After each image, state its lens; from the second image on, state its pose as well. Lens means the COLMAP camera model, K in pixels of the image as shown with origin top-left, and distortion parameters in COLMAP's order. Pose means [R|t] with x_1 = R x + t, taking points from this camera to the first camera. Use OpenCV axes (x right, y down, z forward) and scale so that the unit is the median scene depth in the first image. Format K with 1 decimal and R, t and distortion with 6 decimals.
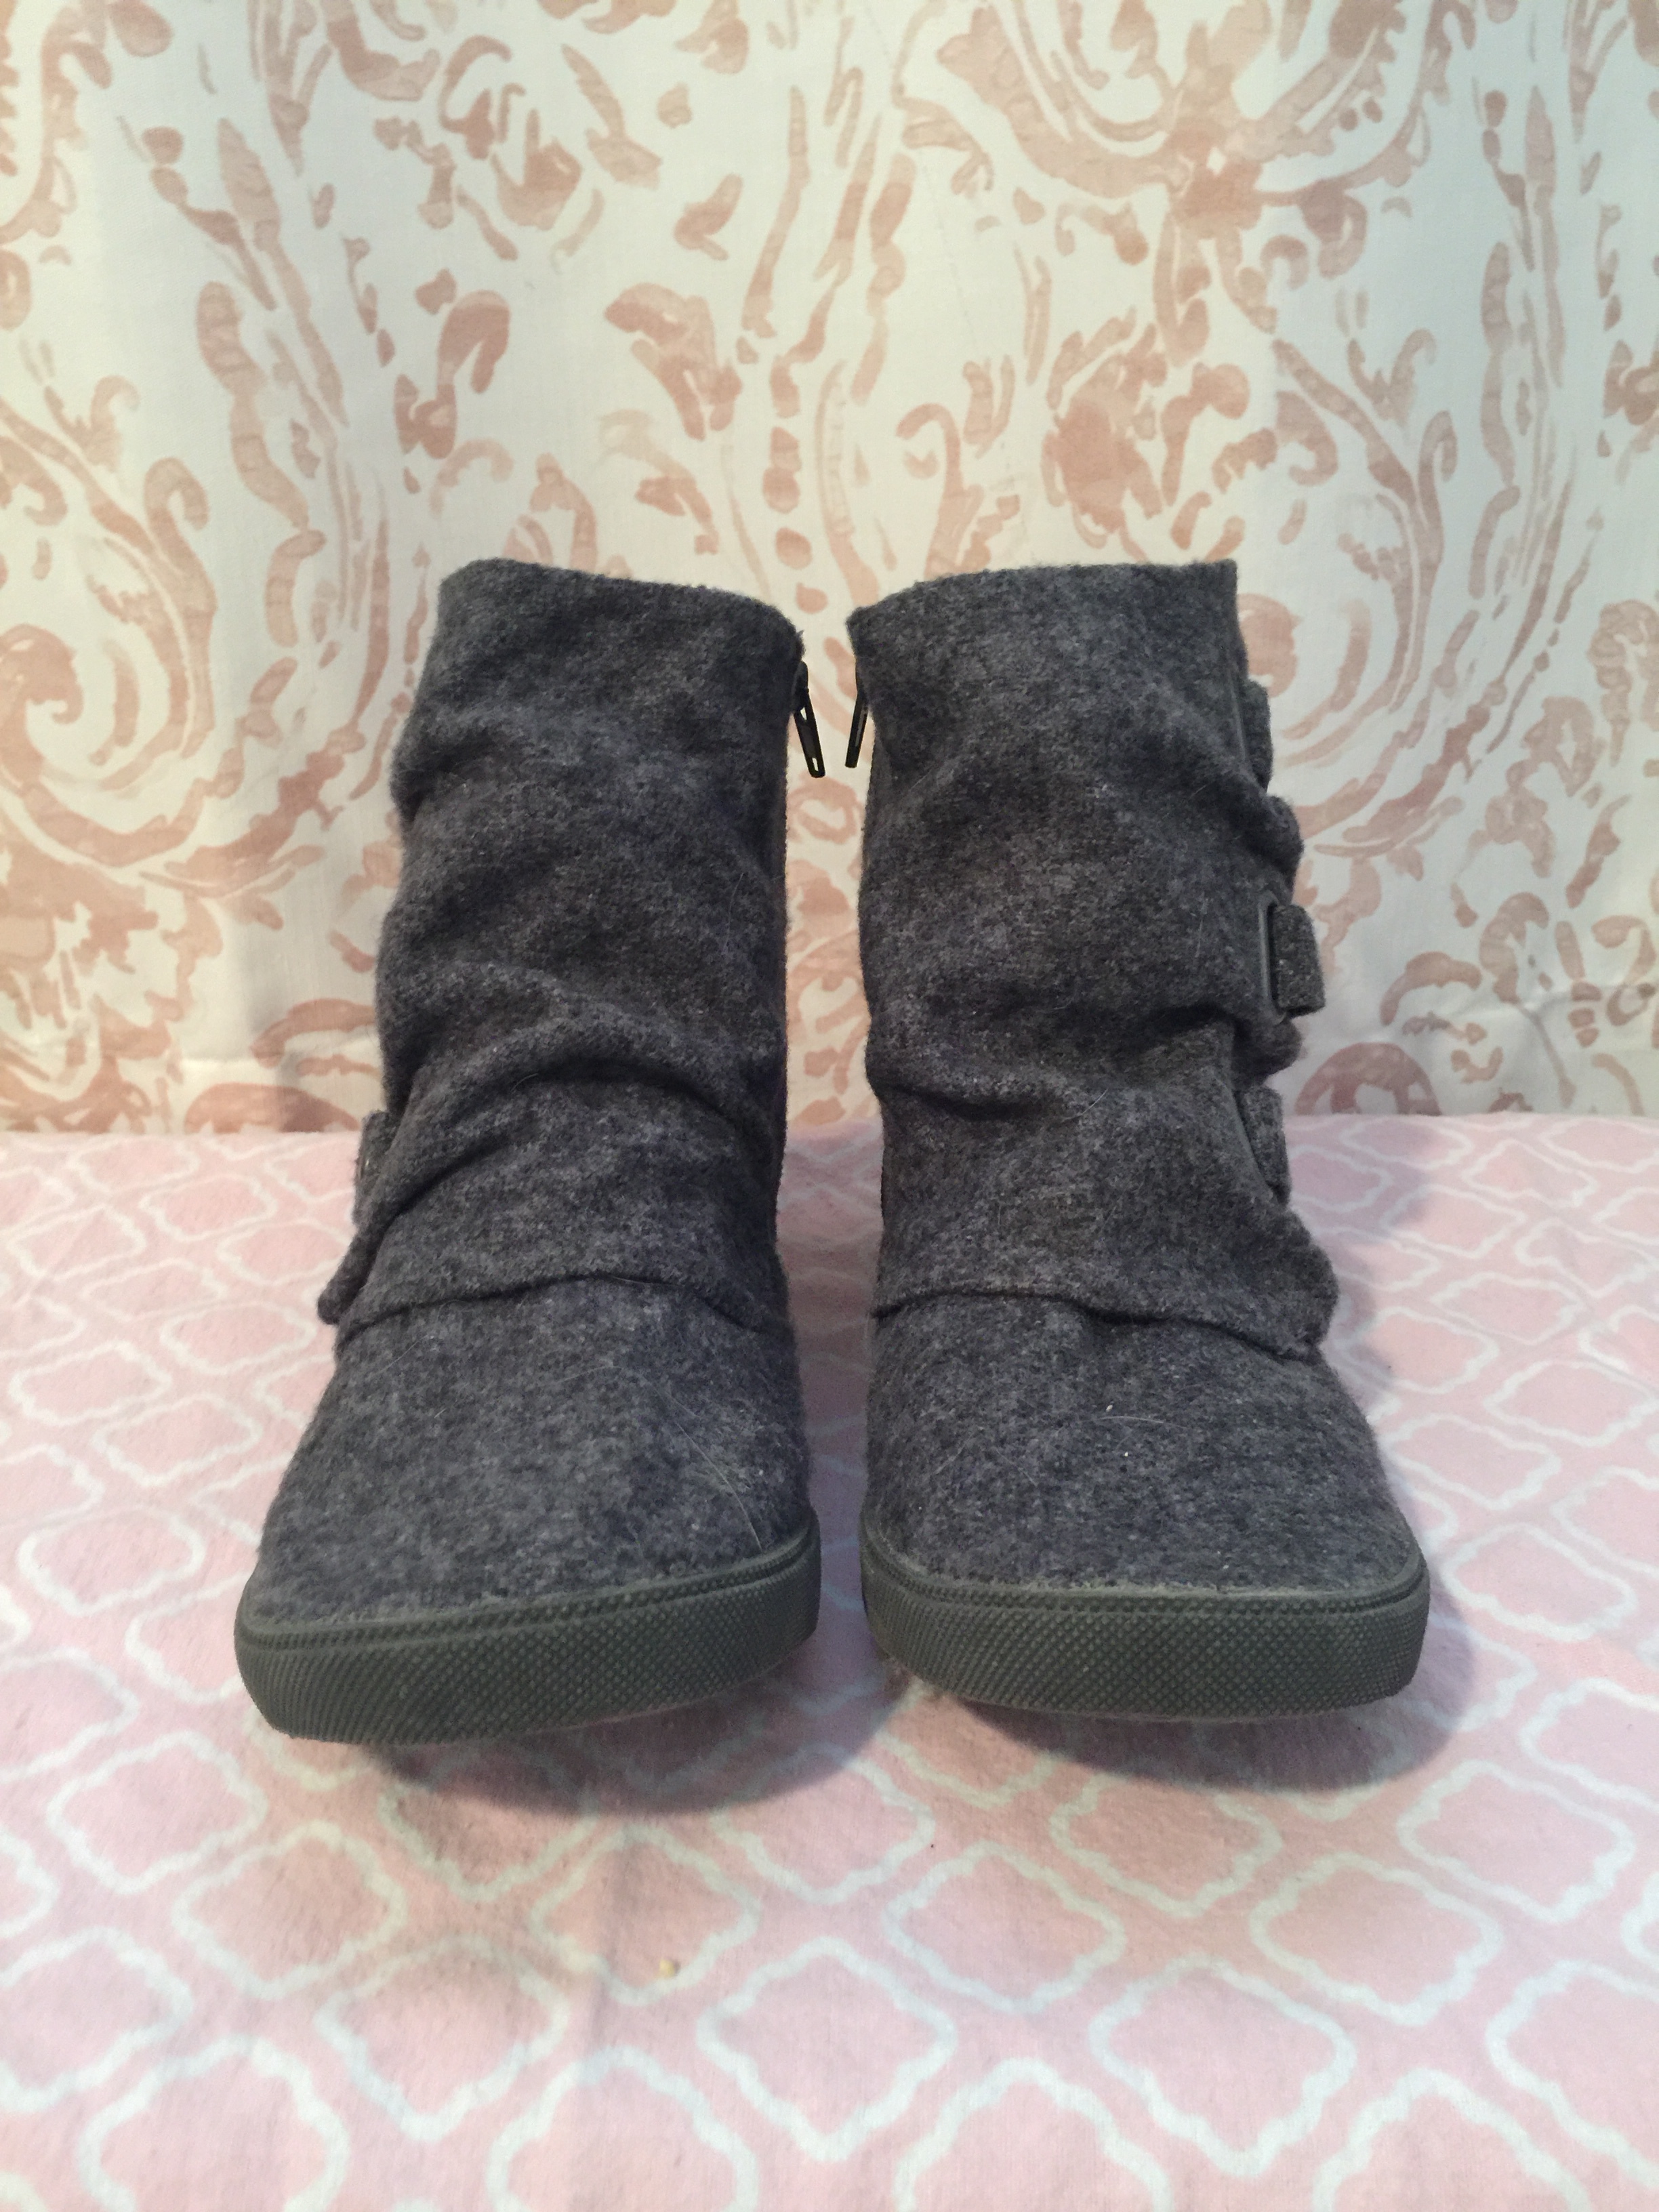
lens RADIAL K [[1998.2, 0, 834.8], [0, 1998.2, 1088.9], [0, 0, 1]] dist [0.095185, -0.157118]
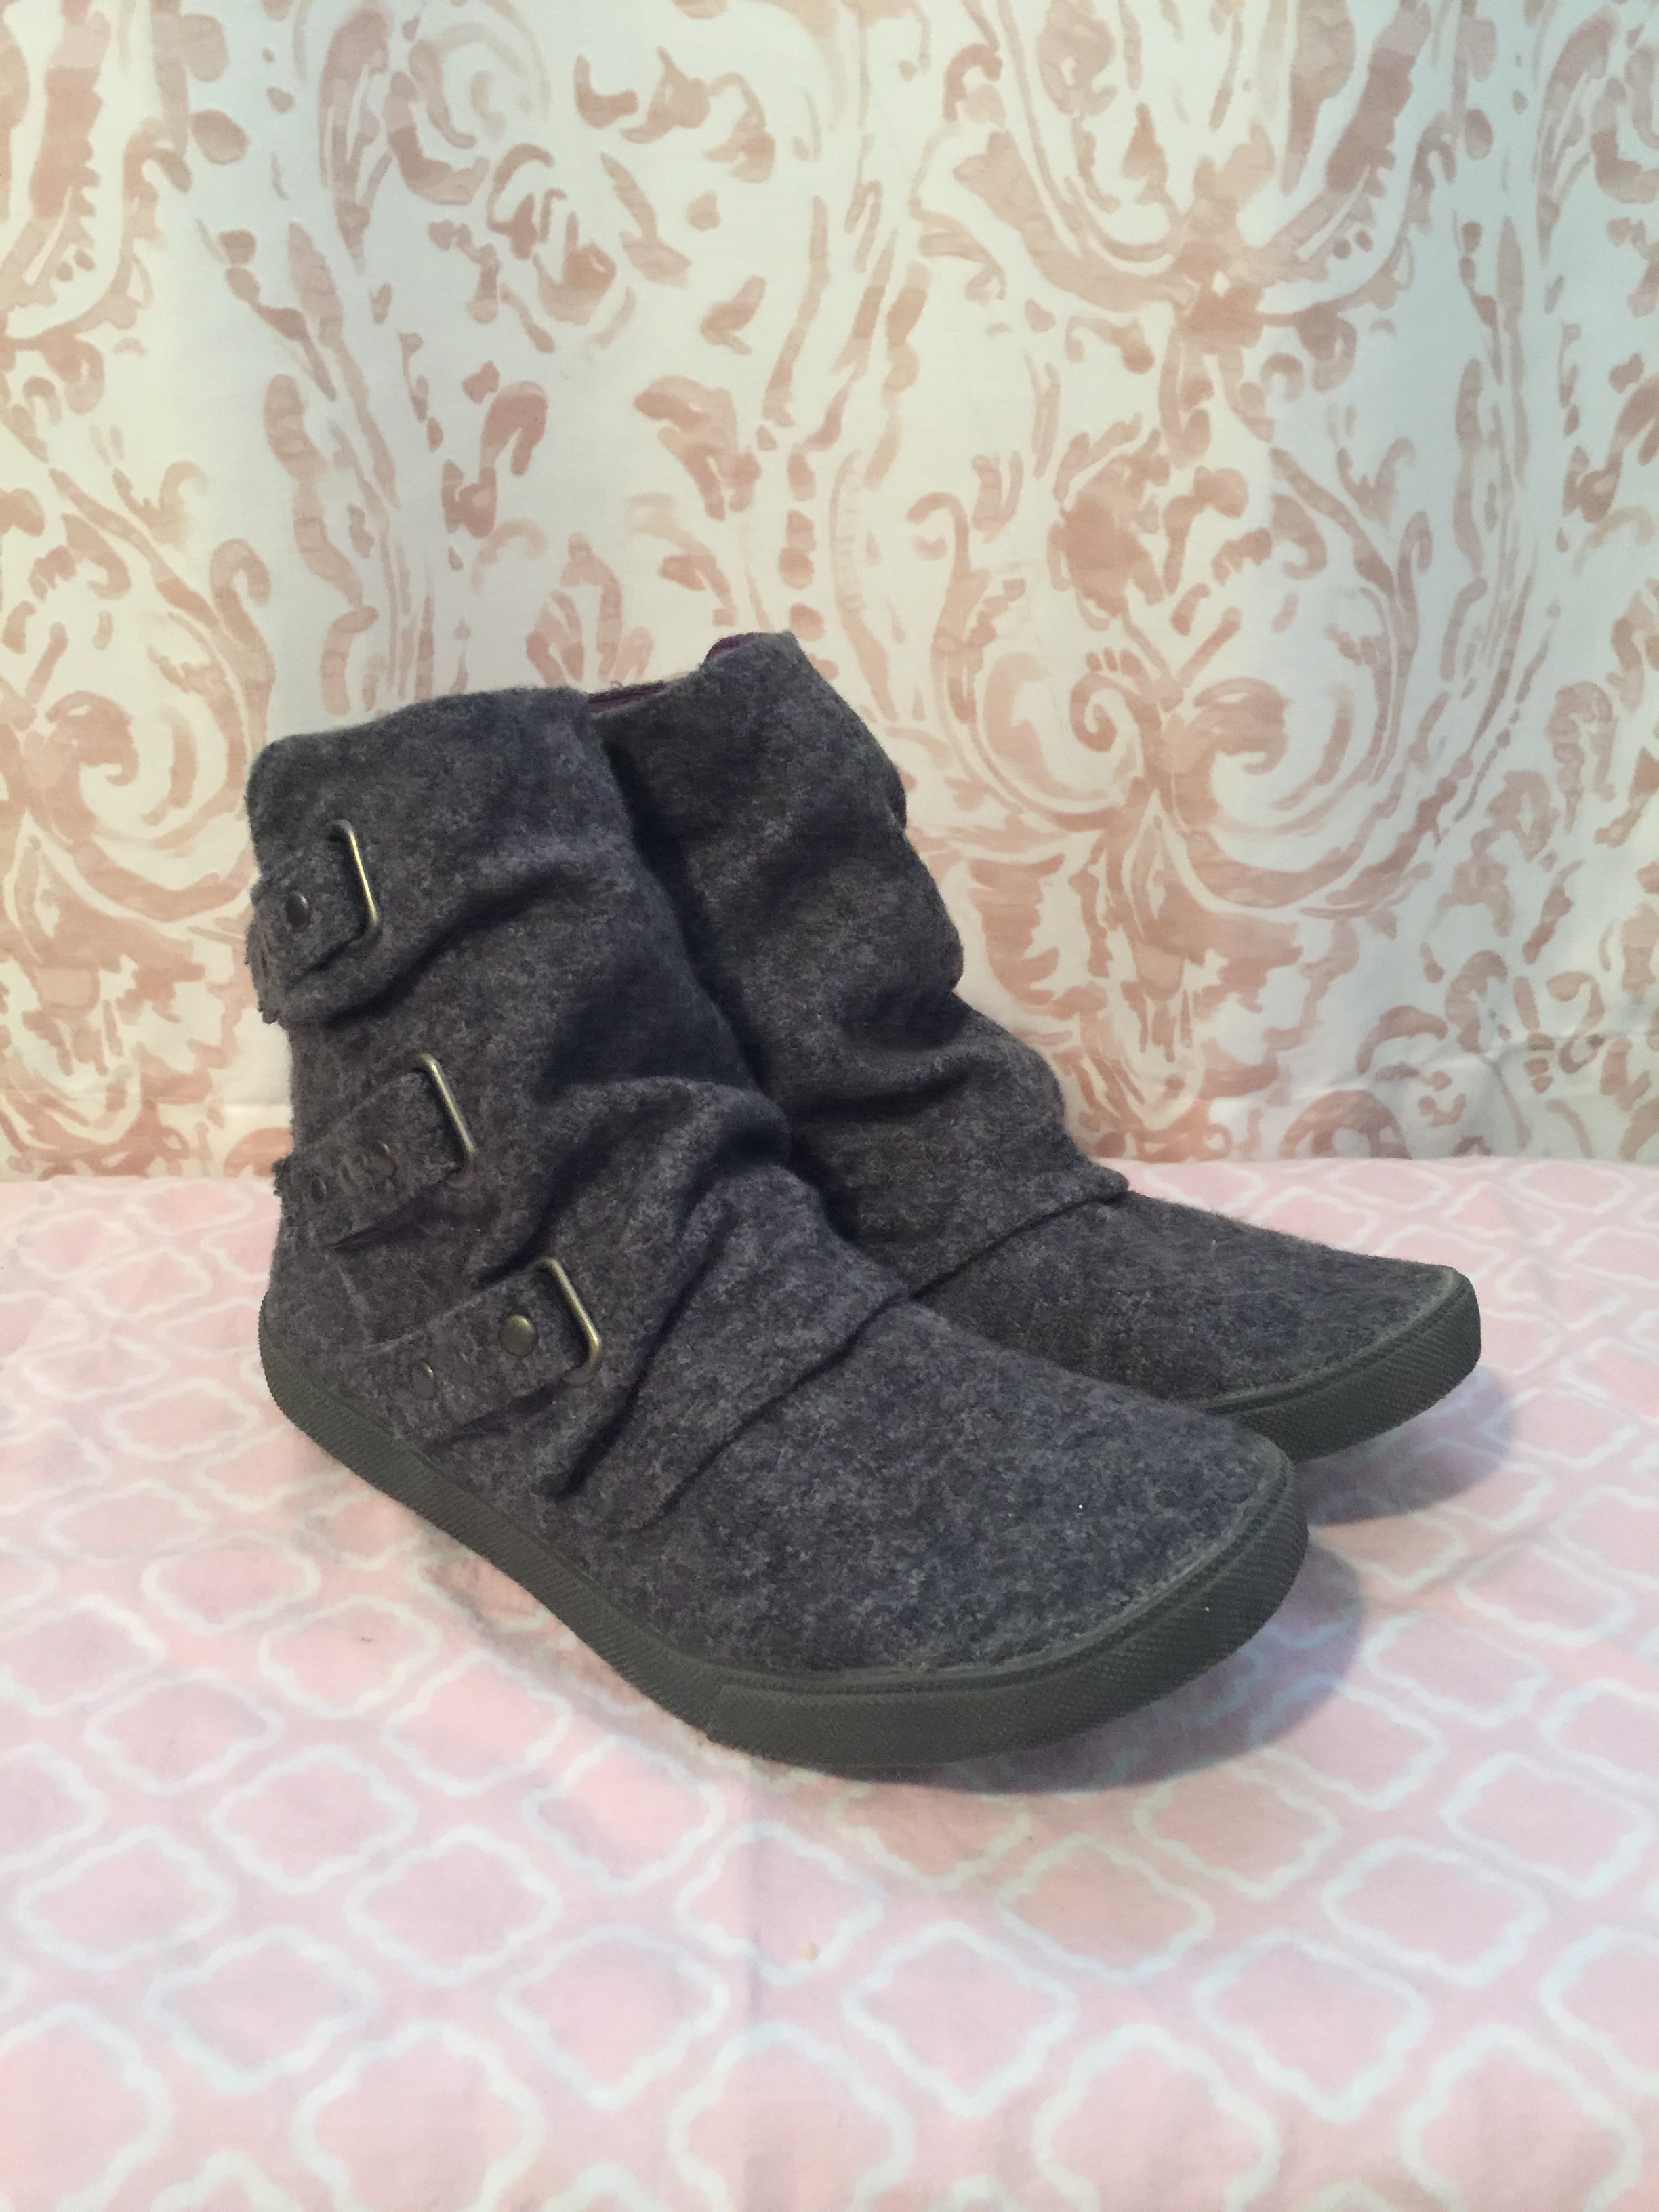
lens RADIAL K [[1998.2, 0, 831.0], [0, 1998.2, 1076.8], [0, 0, 1]] dist [0.095185, -0.157118]
pose [[0.998729, 0.001305, 0.050378, -0.065711], [-0.000542, 0.999885, -0.015155, -0.014126], [-0.050392, 0.015108, 0.998615, -0.059116]]
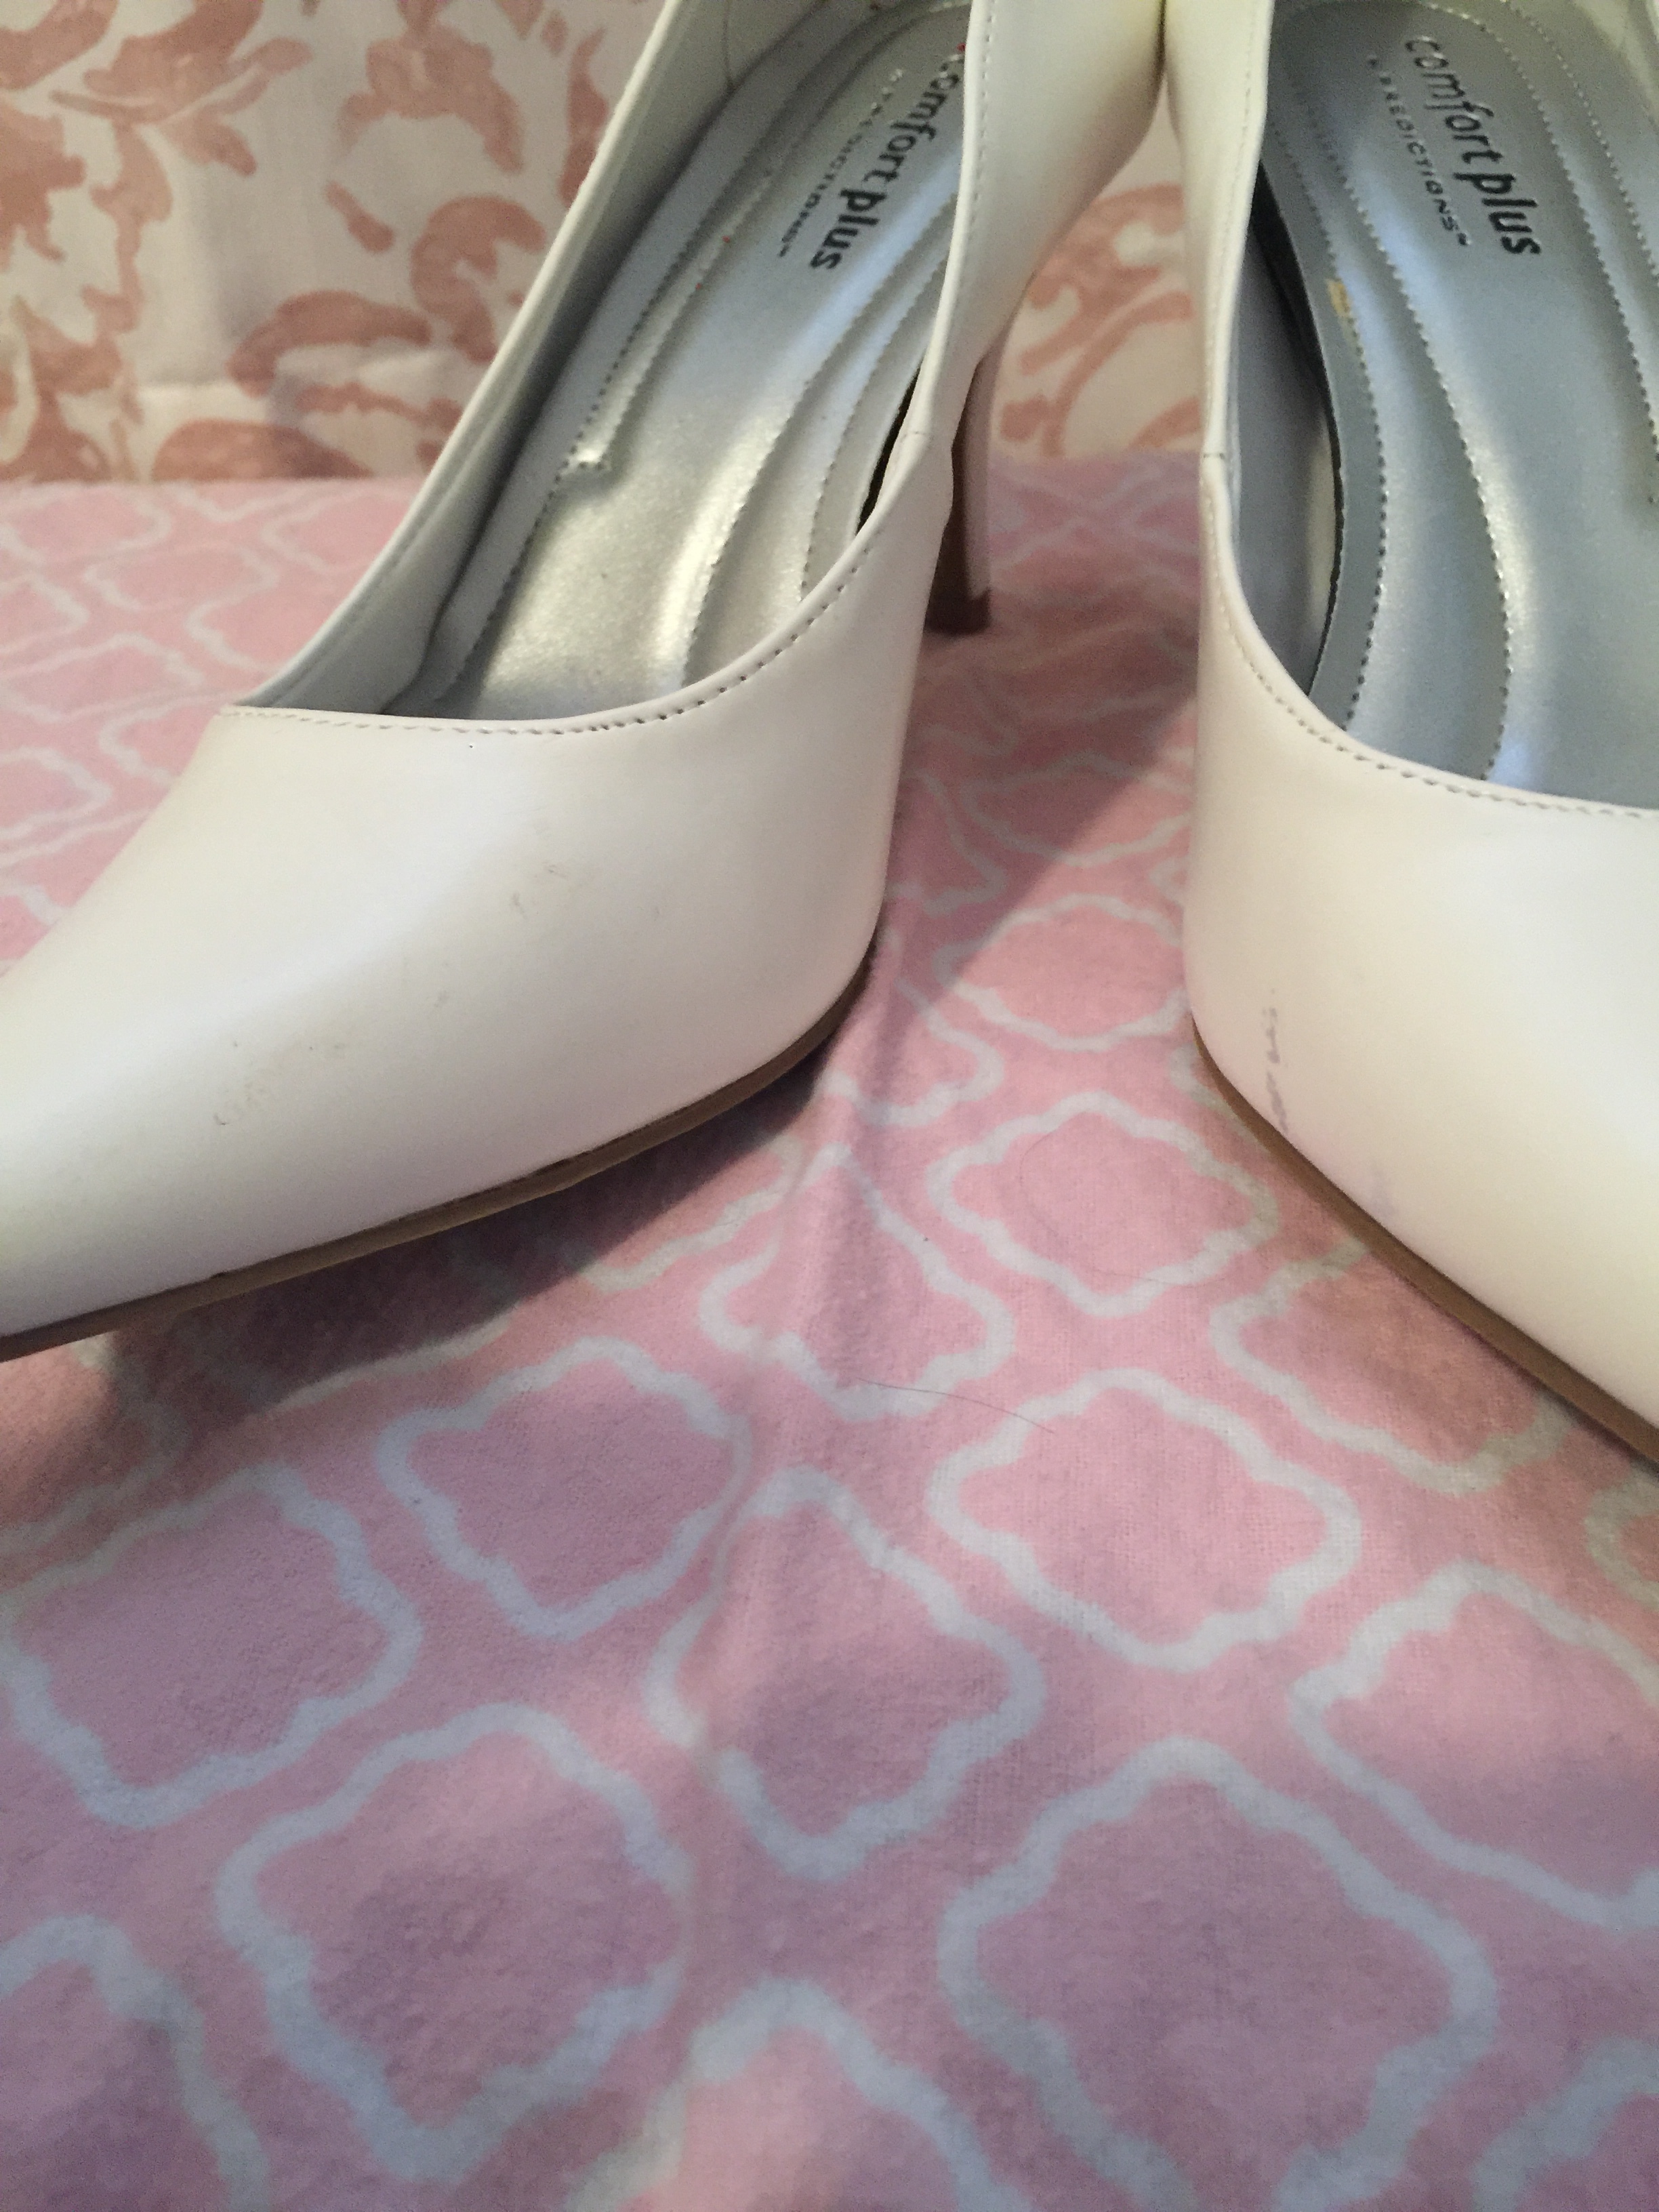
lens RADIAL K [[1936.0, 0, 807.9], [0, 1936.0, 1088.6], [0, 0, 1]] dist [0.010770, -0.059379]
pose [[0.996867, 0.009775, -0.078496, -0.032566], [0.007198, 0.977011, 0.213066, 0.087660], [0.078774, -0.212963, 0.973879, 0.311682]]
